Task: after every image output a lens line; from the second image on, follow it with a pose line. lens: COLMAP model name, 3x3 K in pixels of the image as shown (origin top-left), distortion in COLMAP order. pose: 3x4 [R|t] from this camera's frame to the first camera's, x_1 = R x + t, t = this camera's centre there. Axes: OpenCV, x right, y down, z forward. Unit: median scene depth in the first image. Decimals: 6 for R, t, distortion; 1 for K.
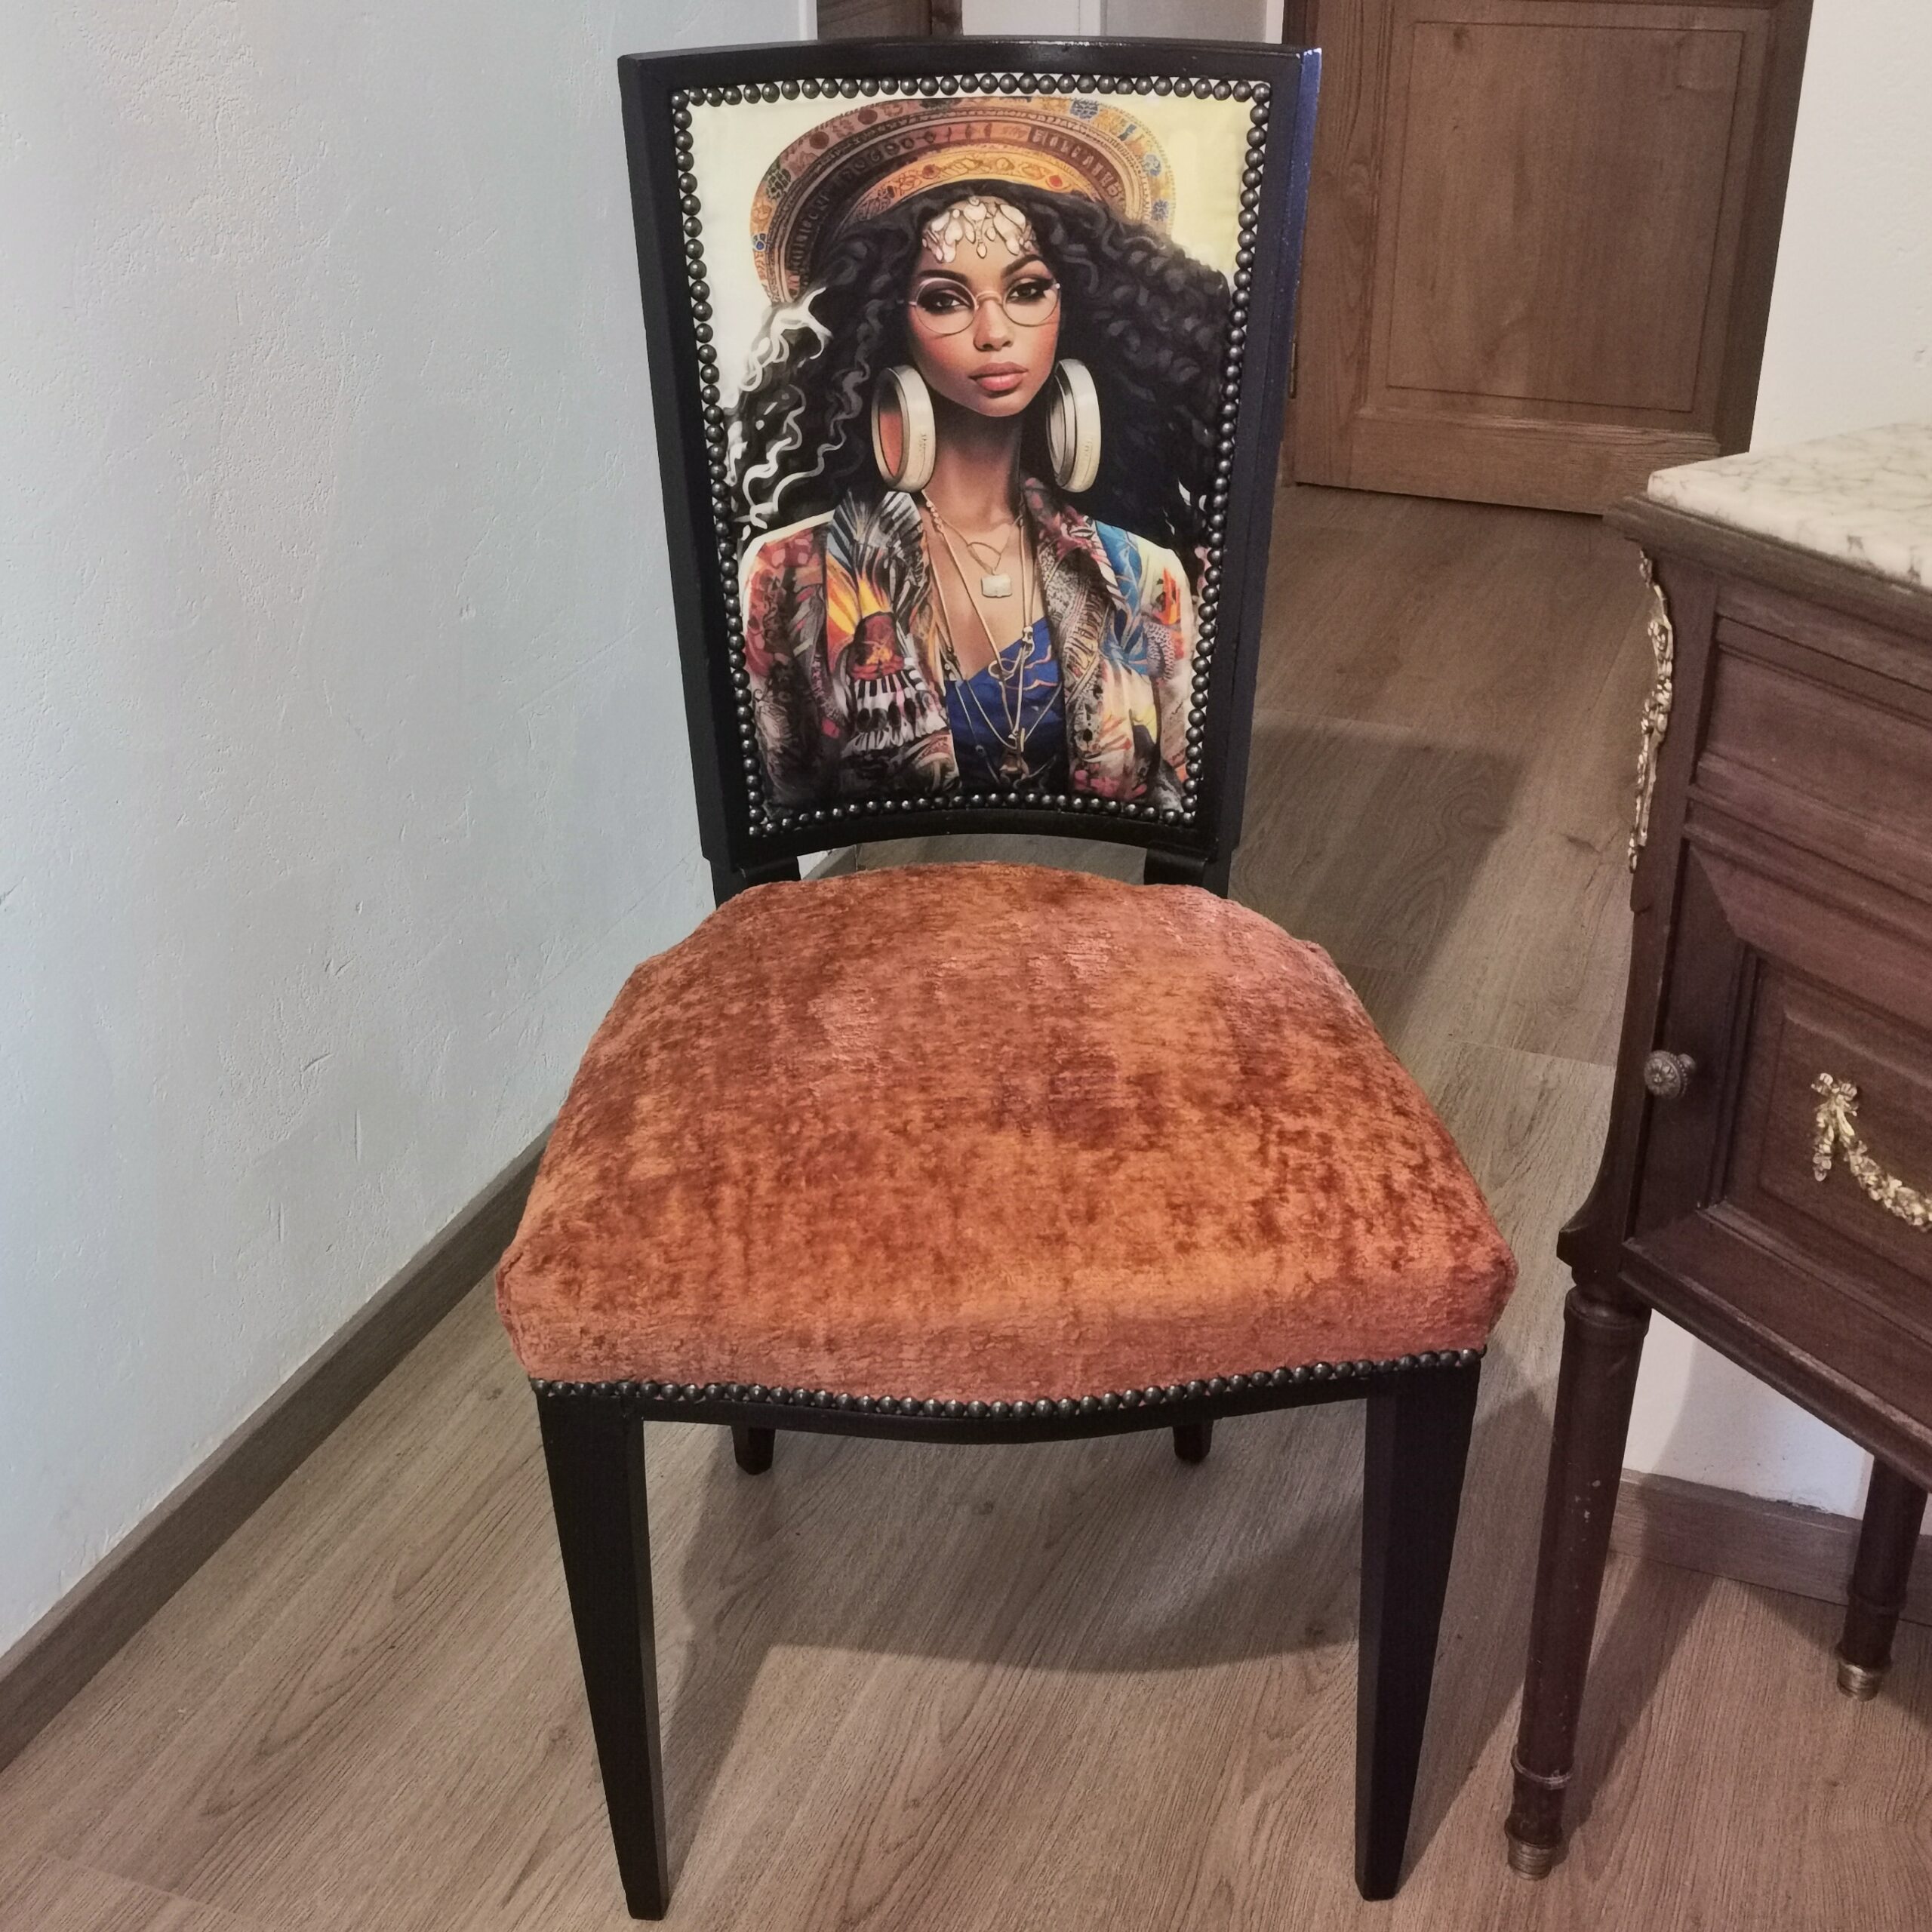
lens RADIAL K [[2508.0, 0, 962.6], [0, 2508.0, 1013.5], [0, 0, 1]] dist [0.019582, 0.137391]
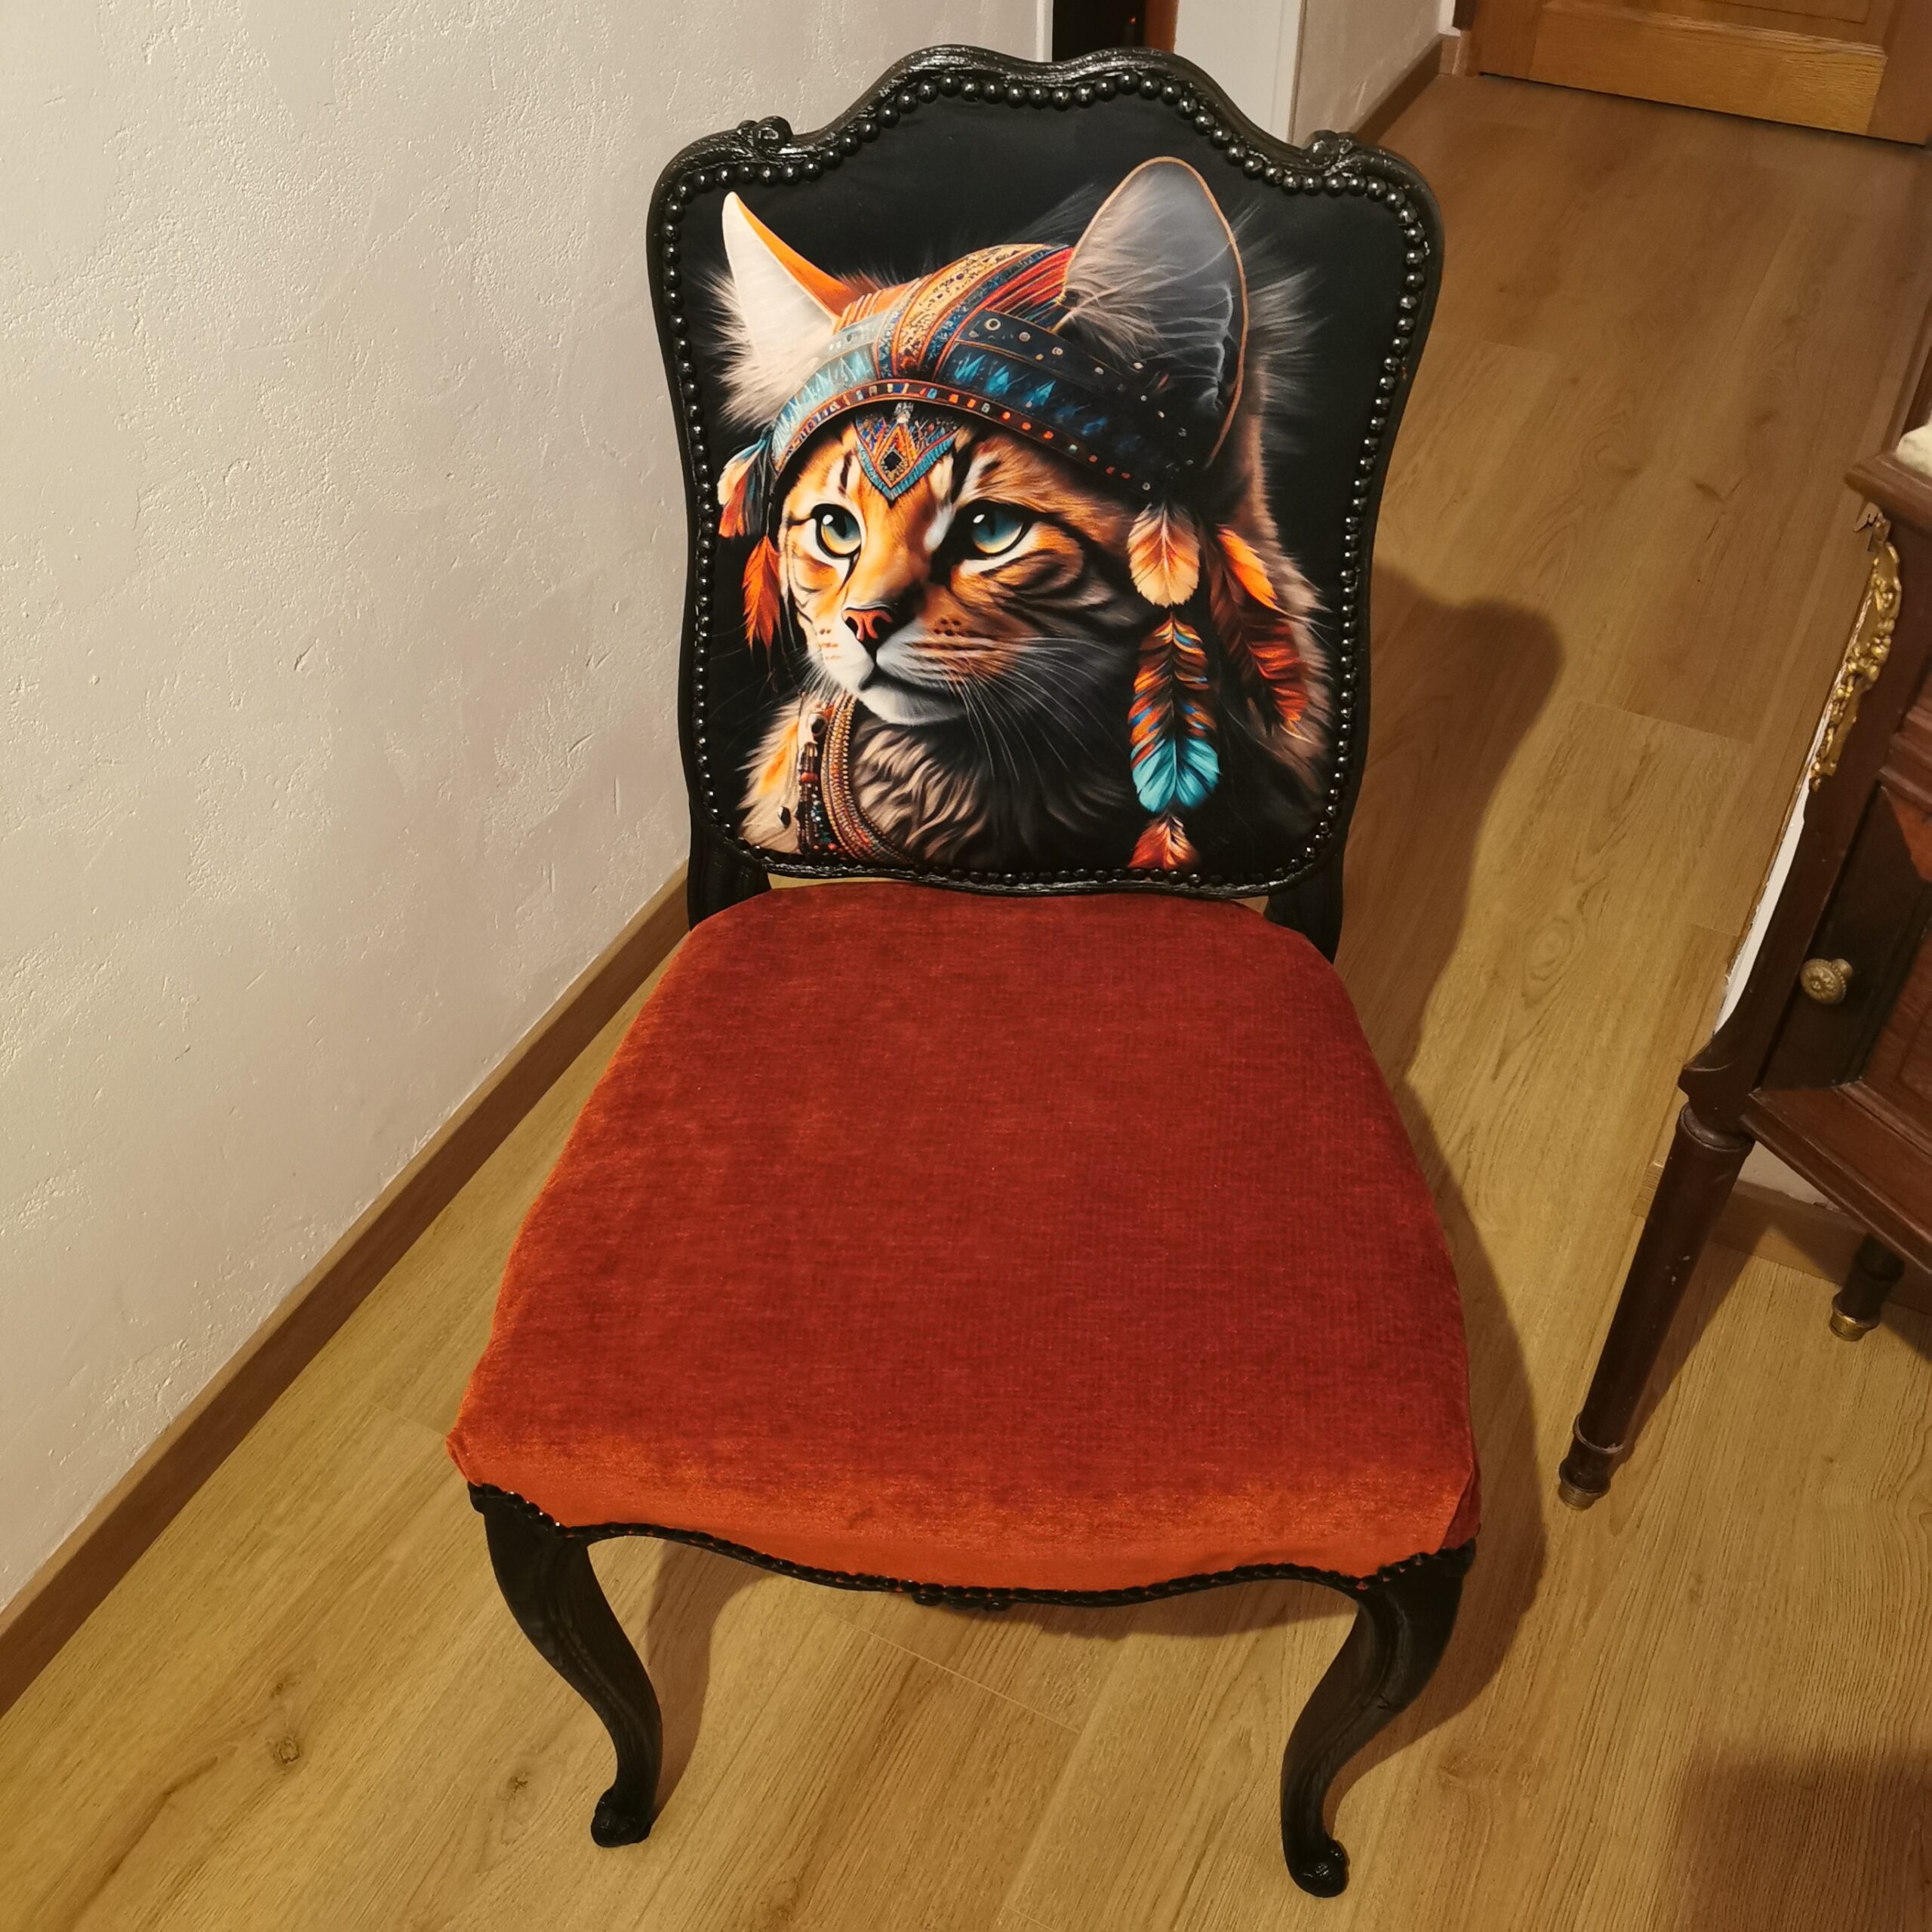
lens RADIAL K [[1914.9, 0, 967.8], [0, 1914.9, 1008.0], [0, 0, 1]] dist [0.089277, -0.119024]
pose [[0.995861, 0.062119, -0.066342, -0.013809], [-0.039942, 0.954824, 0.294476, -0.157963], [0.081638, -0.290607, 0.953353, 0.160285]]
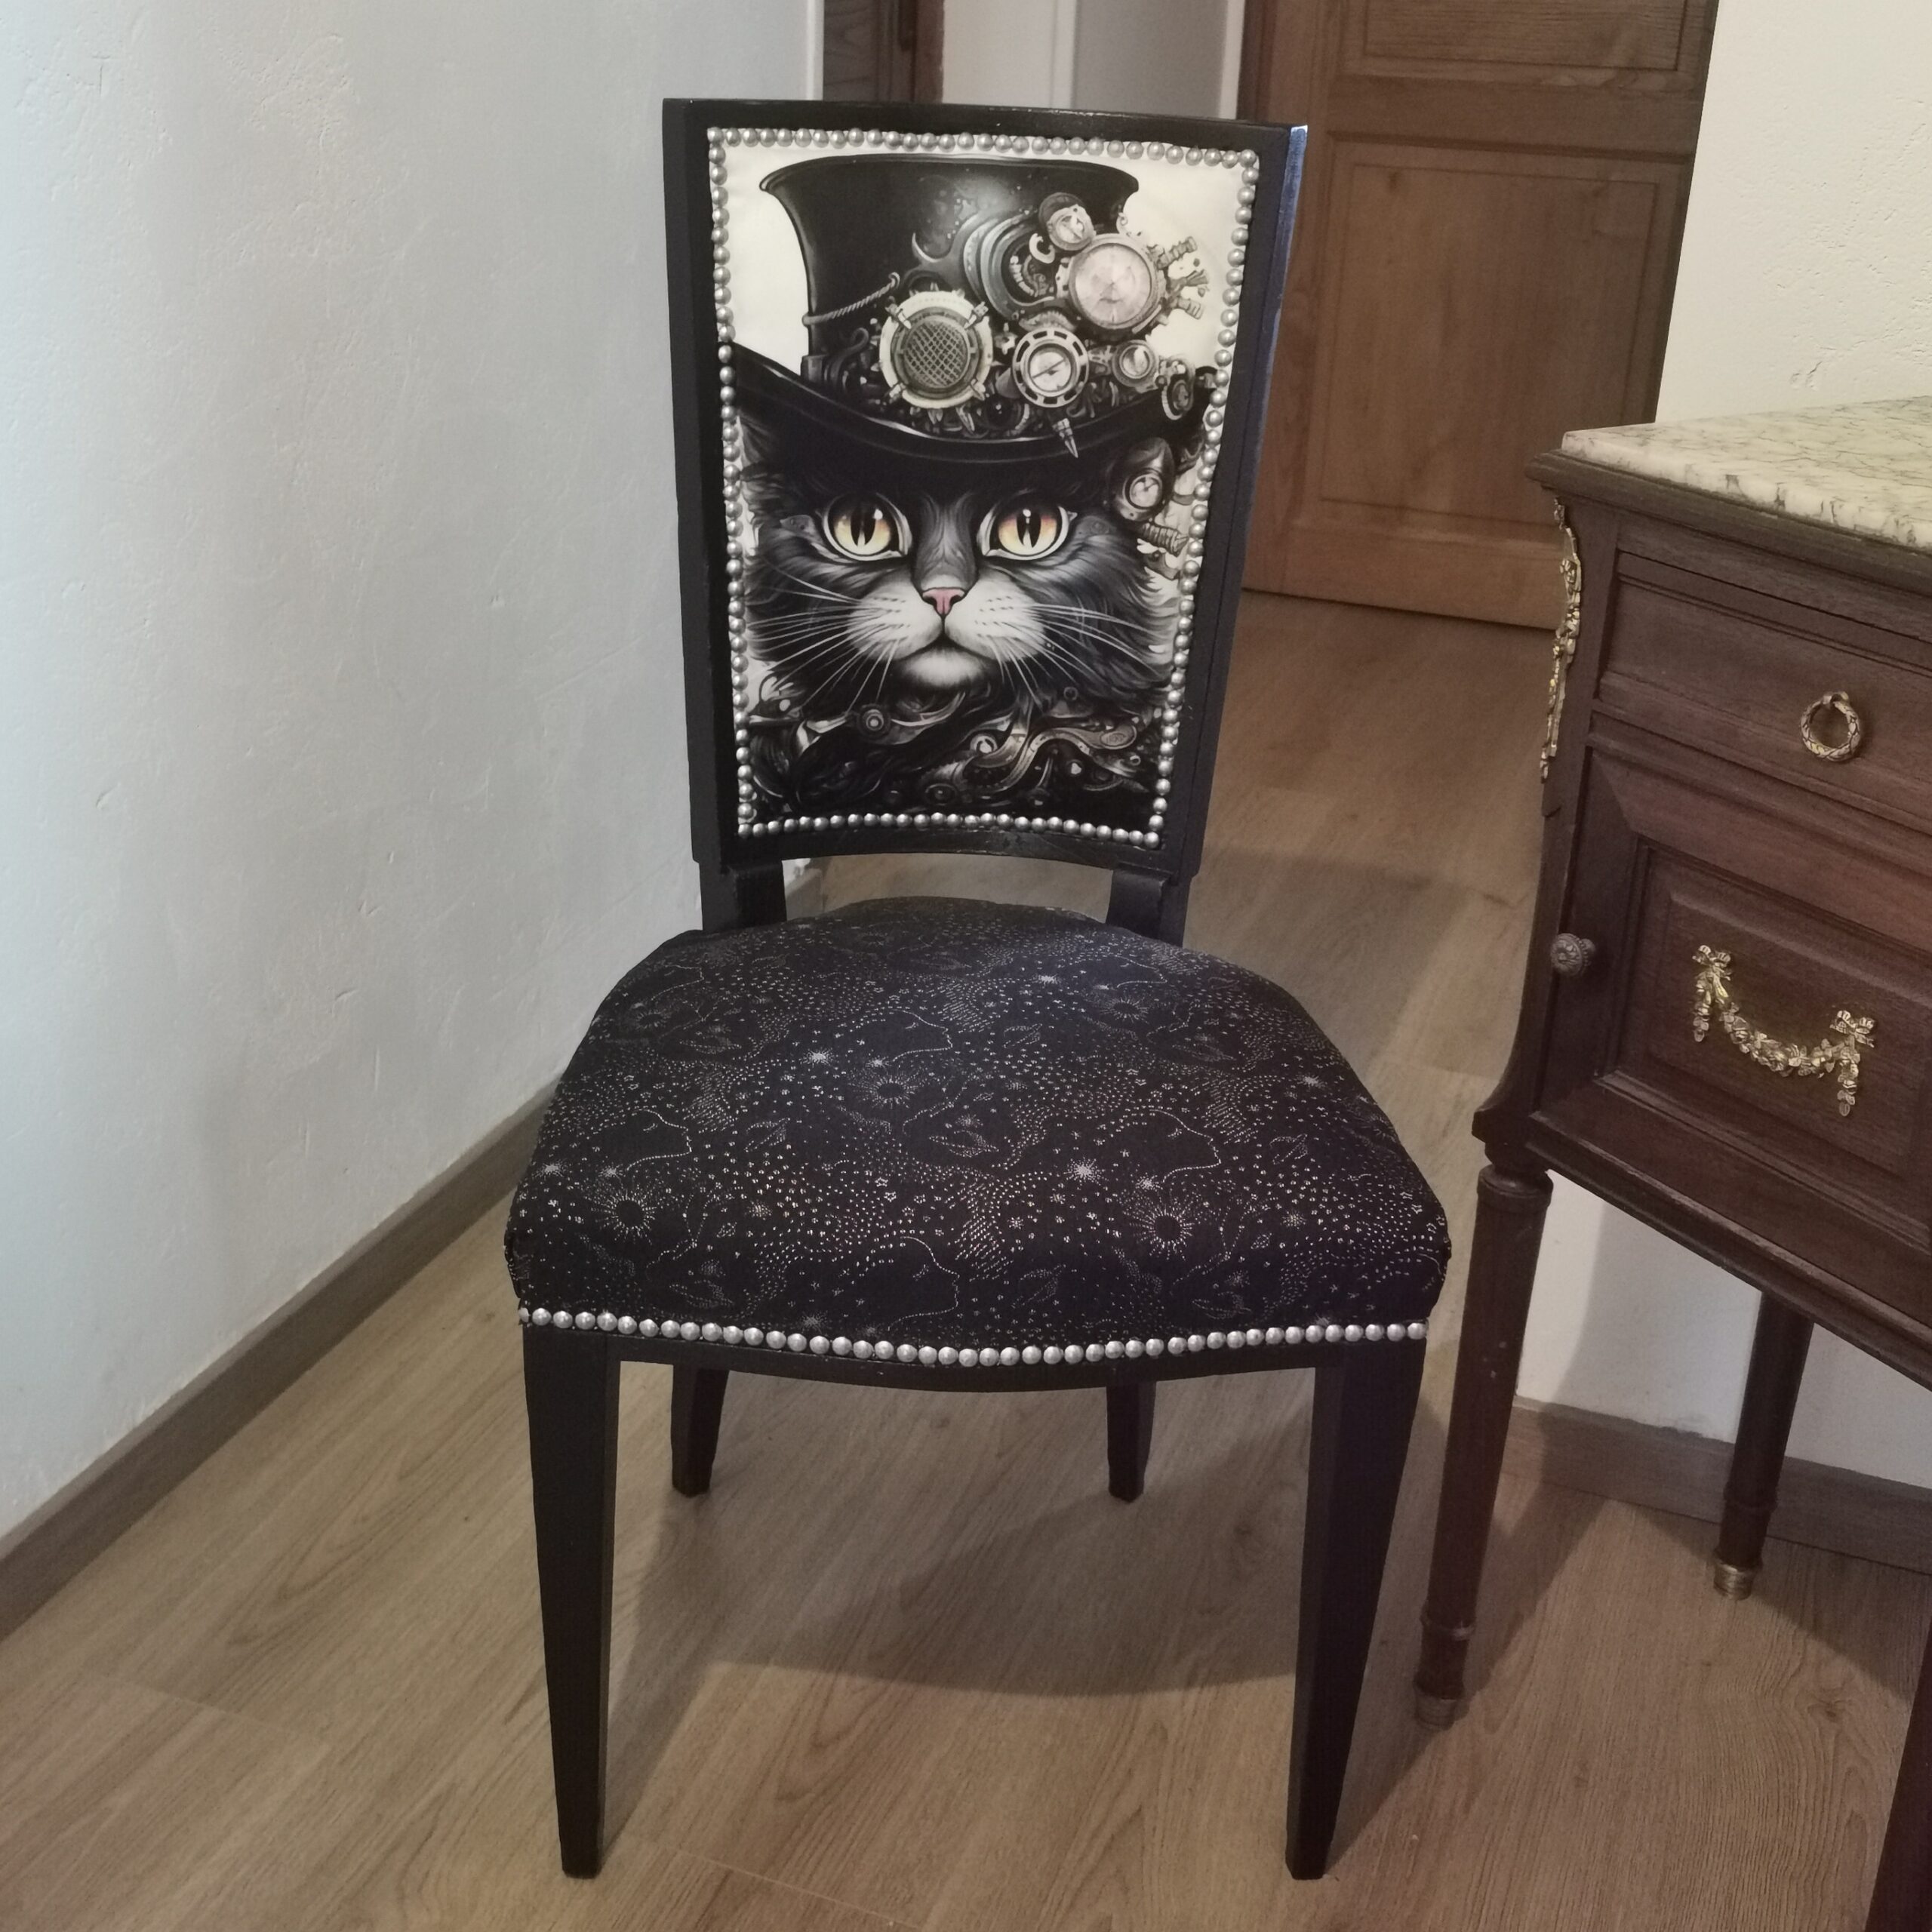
lens RADIAL K [[2540.6, 0, 912.2], [0, 2540.6, 1017.4], [0, 0, 1]] dist [0.010996, 0.140407]
pose [[0.999252, 0.034926, 0.016598, -0.033501], [-0.033717, 0.997096, -0.068281, 0.115307], [-0.018934, 0.067670, 0.997528, -0.131111]]
